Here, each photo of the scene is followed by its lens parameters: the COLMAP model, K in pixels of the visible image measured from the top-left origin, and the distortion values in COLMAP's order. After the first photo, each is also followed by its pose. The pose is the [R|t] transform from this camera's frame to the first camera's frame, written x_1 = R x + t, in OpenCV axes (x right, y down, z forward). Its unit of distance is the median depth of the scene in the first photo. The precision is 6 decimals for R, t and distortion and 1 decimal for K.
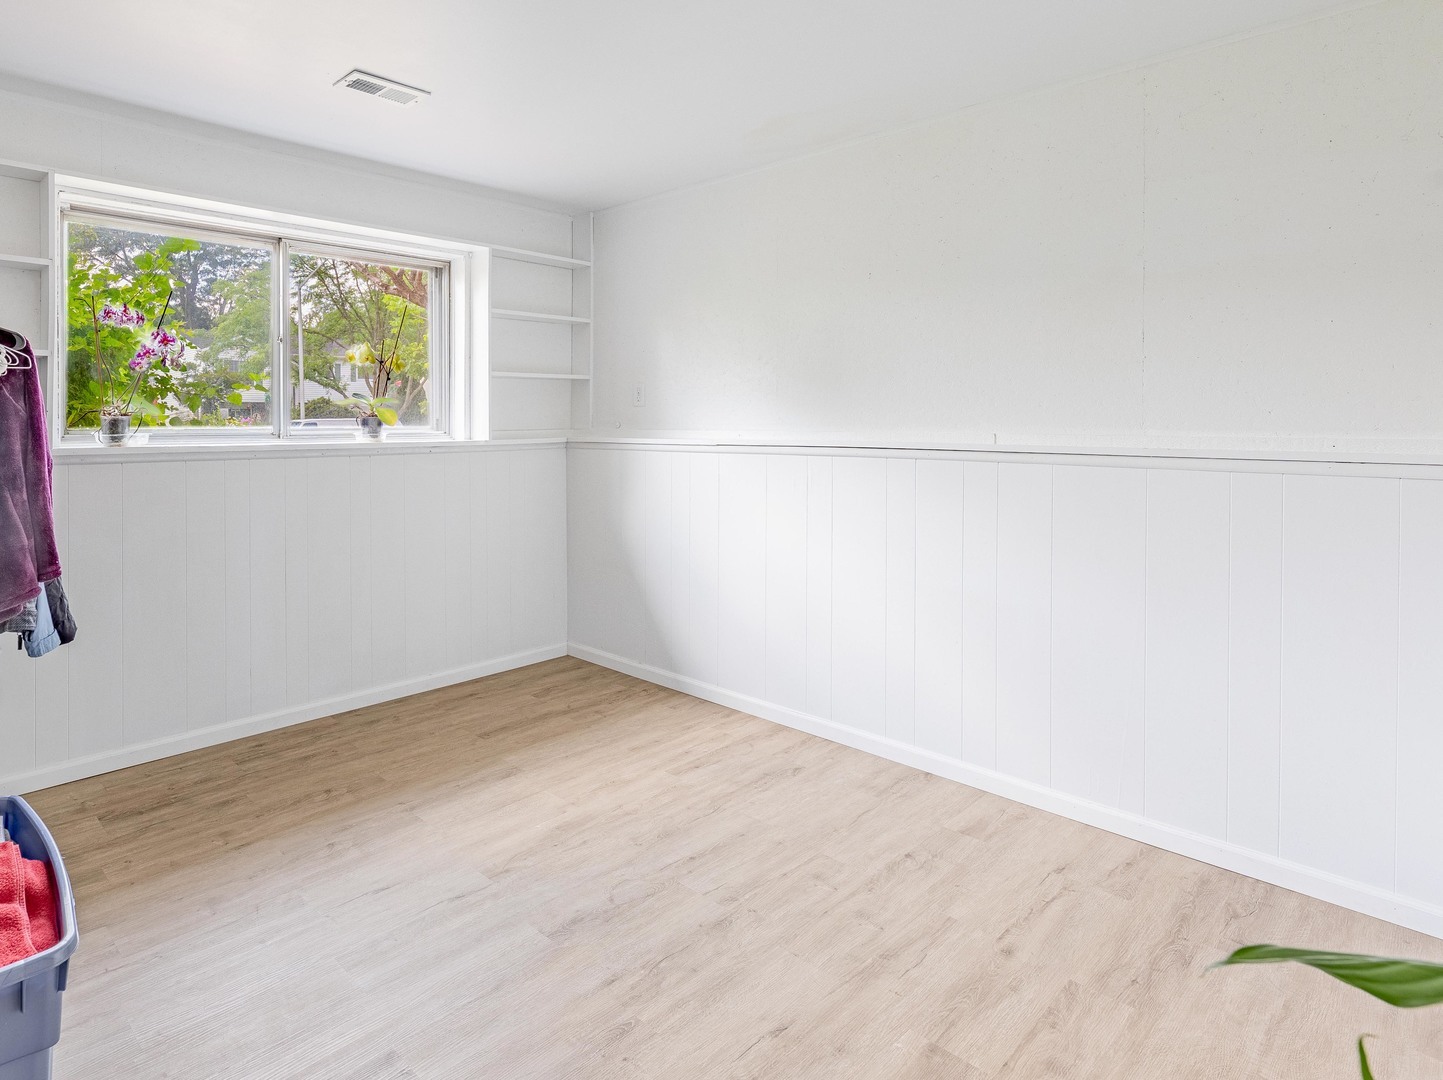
lens RADIAL K [[662.7, 0, 719.3], [0, 662.7, 532.5], [0, 0, 1]] dist [-0.001245, -0.000175]
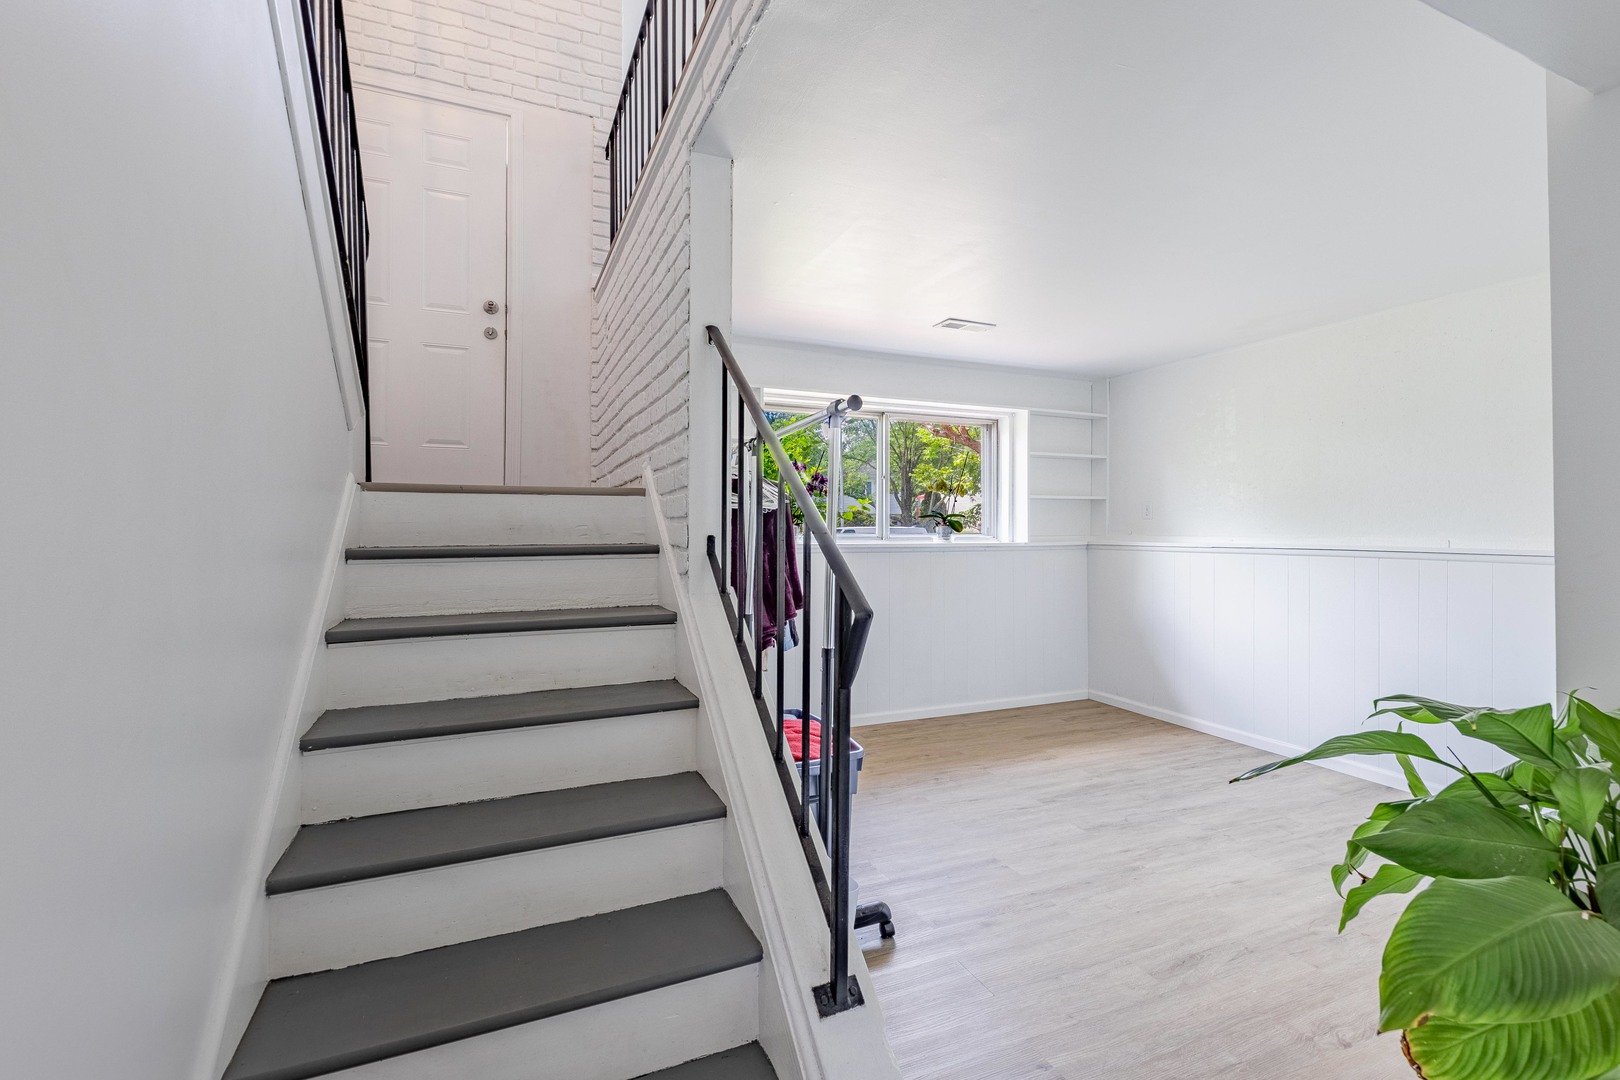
lens RADIAL K [[660.3, 0, 759.1], [0, 660.3, 489.5], [0, 0, 1]] dist [0.001167, -0.000117]
pose [[0.789684, -0.034165, -0.612562, 0.092704], [-0.103937, 0.976566, -0.188457, 0.100751], [0.604646, 0.212489, 0.767627, -0.606646]]
